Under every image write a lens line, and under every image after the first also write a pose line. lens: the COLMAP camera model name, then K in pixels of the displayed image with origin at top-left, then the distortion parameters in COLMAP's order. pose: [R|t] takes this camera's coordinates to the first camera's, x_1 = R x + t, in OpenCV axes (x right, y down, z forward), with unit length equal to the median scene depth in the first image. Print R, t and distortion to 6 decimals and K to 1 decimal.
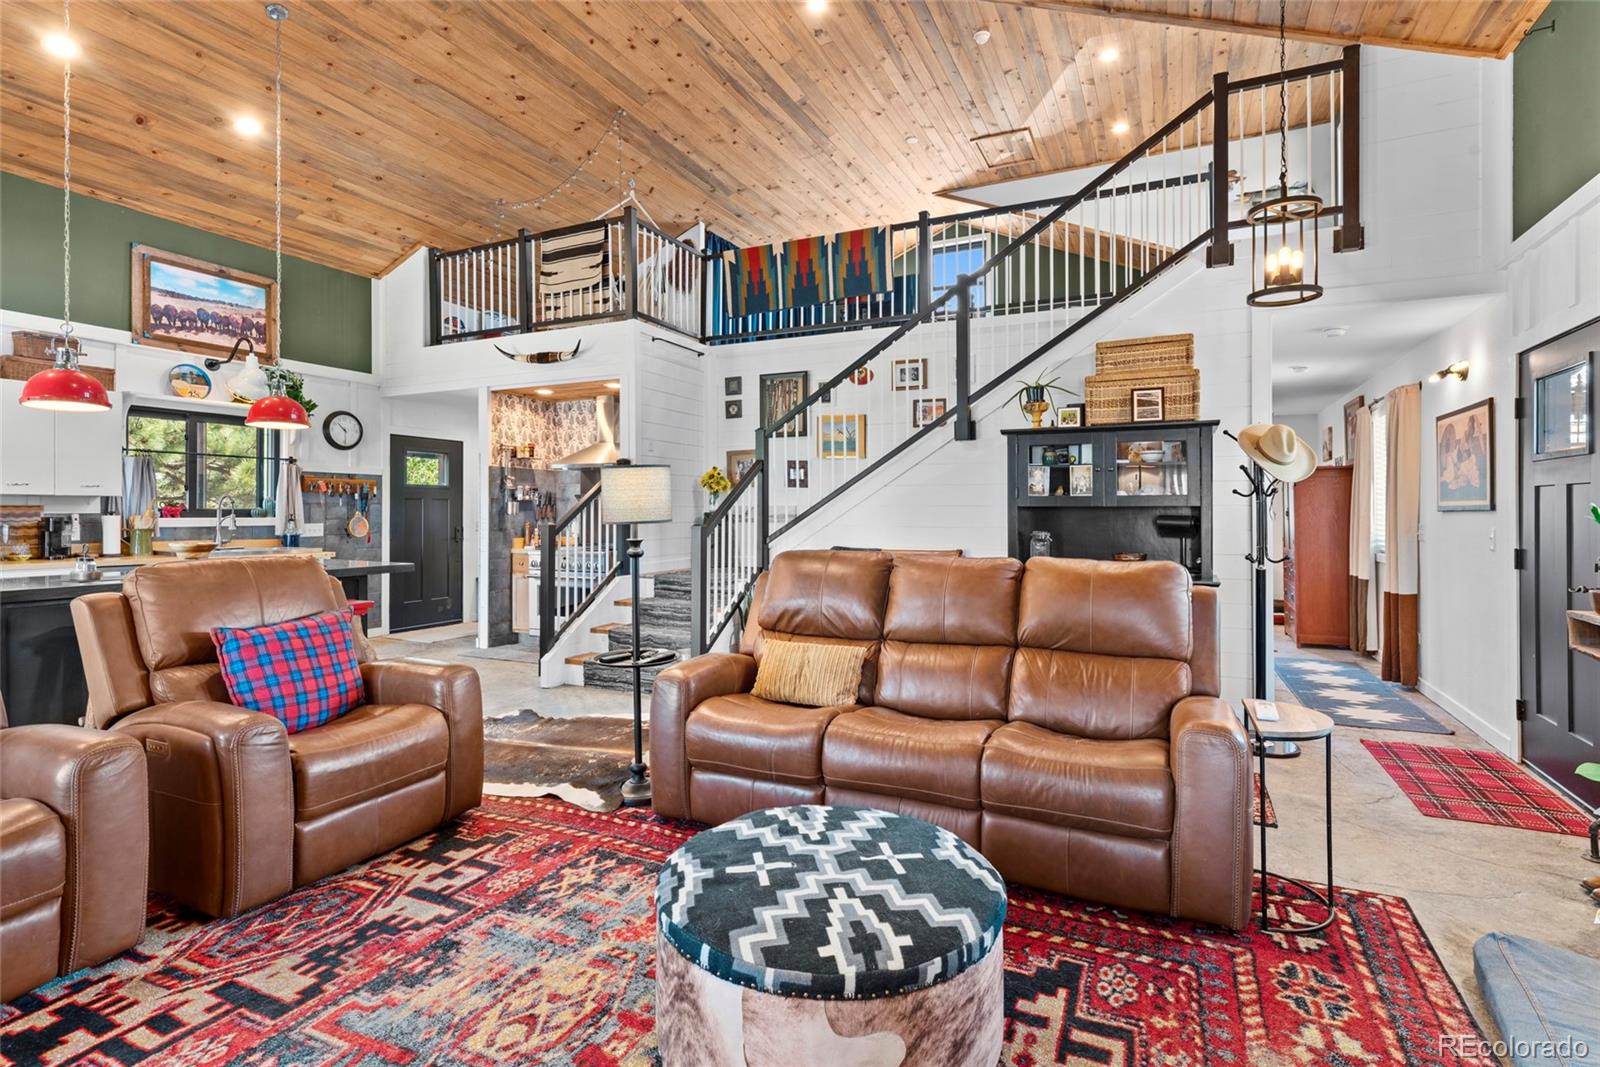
lens RADIAL K [[778.0, 0, 797.8], [0, 778.0, 507.6], [0, 0, 1]] dist [0.000037, -0.000655]
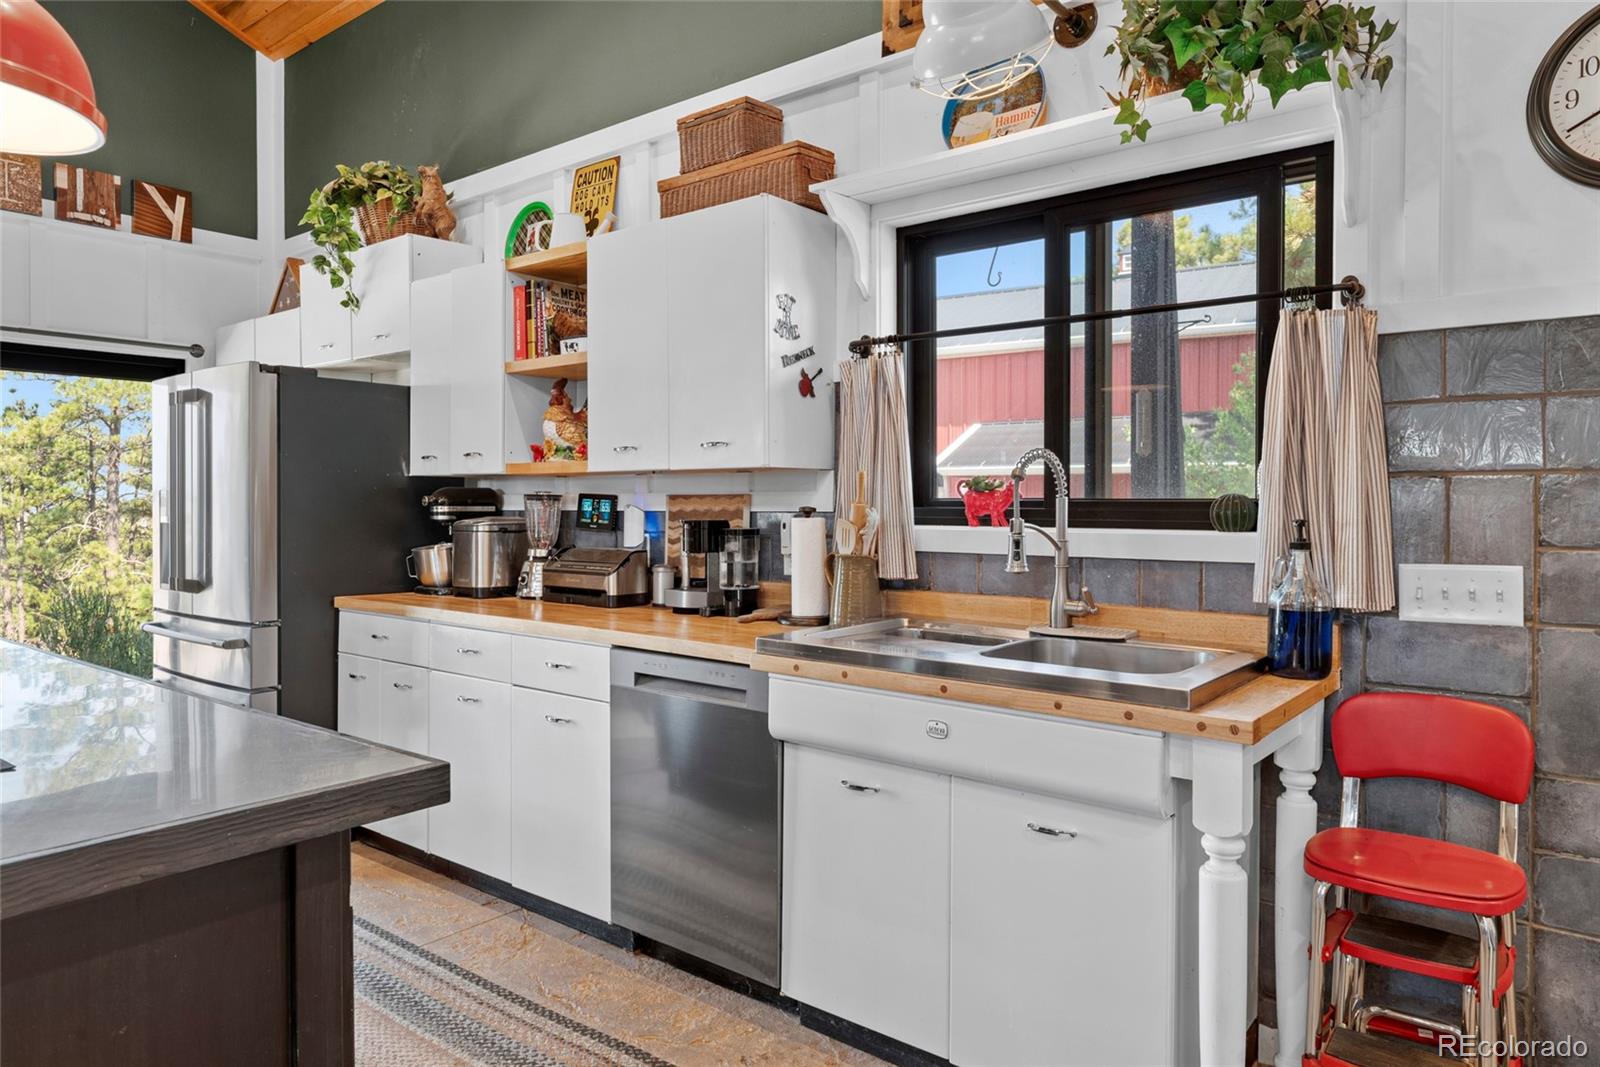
lens RADIAL K [[1011.8, 0, 800.2], [0, 1011.8, 512.3], [0, 0, 1]] dist [-0.001275, -0.000122]
pose [[-0.225384, 0.005238, -0.974256, -0.342504], [0.003853, 0.999983, 0.004485, 0.004728], [0.974262, -0.002743, -0.225400, 0.988082]]
